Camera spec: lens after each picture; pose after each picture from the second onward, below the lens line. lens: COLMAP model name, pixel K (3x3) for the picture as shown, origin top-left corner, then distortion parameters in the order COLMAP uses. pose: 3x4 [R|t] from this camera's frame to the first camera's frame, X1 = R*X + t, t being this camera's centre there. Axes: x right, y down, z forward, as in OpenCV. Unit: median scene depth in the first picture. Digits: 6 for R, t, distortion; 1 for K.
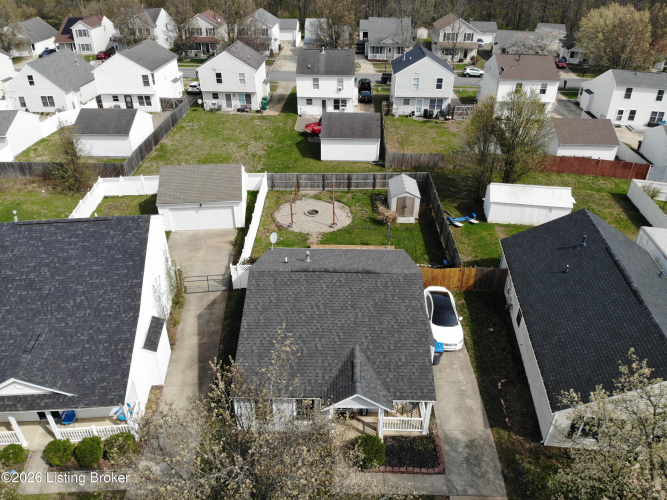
lens RADIAL K [[492.3, 0, 336.4], [0, 492.3, 245.2], [0, 0, 1]] dist [0.095018, -0.221905]
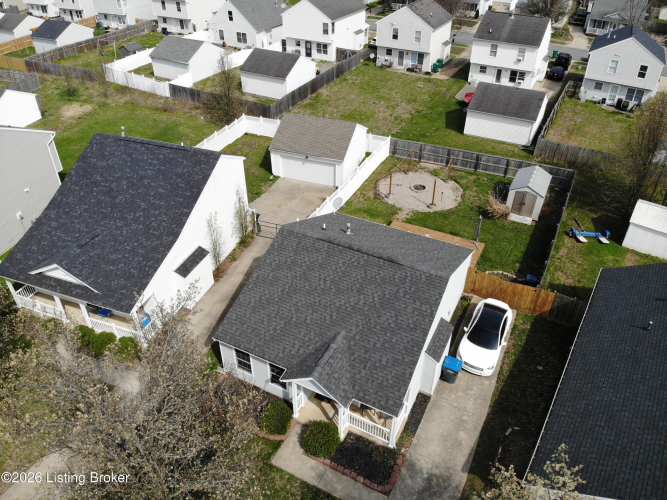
lens RADIAL K [[492.3, 0, 336.4], [0, 492.3, 245.2], [0, 0, 1]] dist [0.095018, -0.221905]
pose [[0.895028, 0.256781, -0.364675, 0.138941], [-0.230235, 0.966278, 0.115322, -0.025083], [0.381990, -0.019256, 0.923966, 0.055389]]
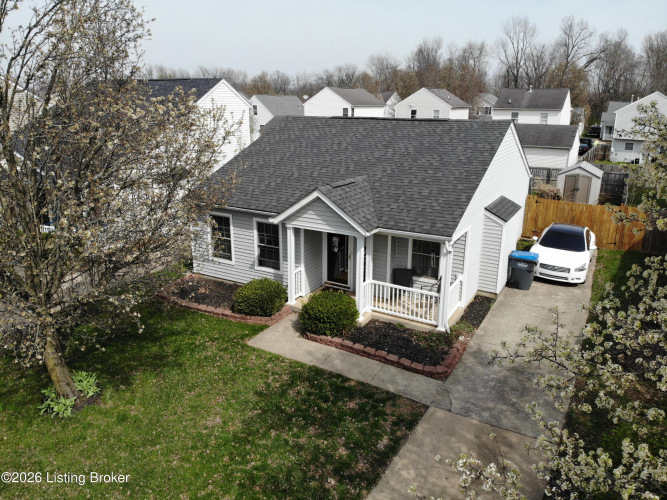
lens RADIAL K [[488.8, 0, 333.5], [0, 488.8, 250.0], [0, 0, 1]] dist [0.080407, -0.178138]
pose [[0.874122, 0.127927, -0.468557, 0.136211], [-0.249826, 0.945717, -0.207863, 0.186807], [0.416531, 0.298755, 0.858631, 0.191256]]
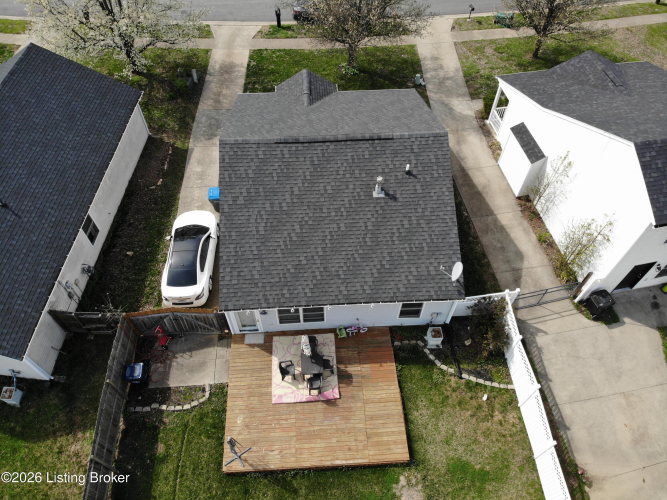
lens RADIAL K [[492.3, 0, 336.4], [0, 492.3, 245.2], [0, 0, 1]] dist [0.095018, -0.221905]
pose [[-0.996867, 0.046002, -0.064339, 0.025739], [-0.060490, 0.080660, 0.994905, -0.325951], [0.050957, 0.995680, -0.077624, 0.574552]]
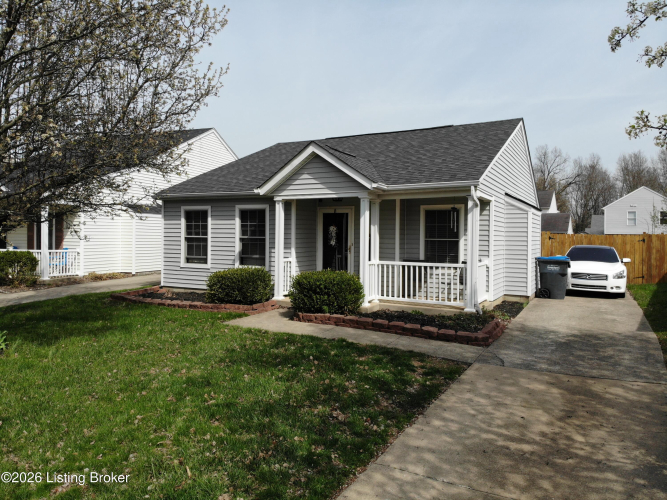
lens RADIAL K [[492.3, 0, 336.4], [0, 492.3, 245.2], [0, 0, 1]] dist [0.095018, -0.221905]
pose [[0.888094, -0.003678, -0.459647, 0.116755], [-0.238130, 0.851637, -0.466913, 0.238613], [0.393170, 0.524119, 0.755458, 0.253702]]
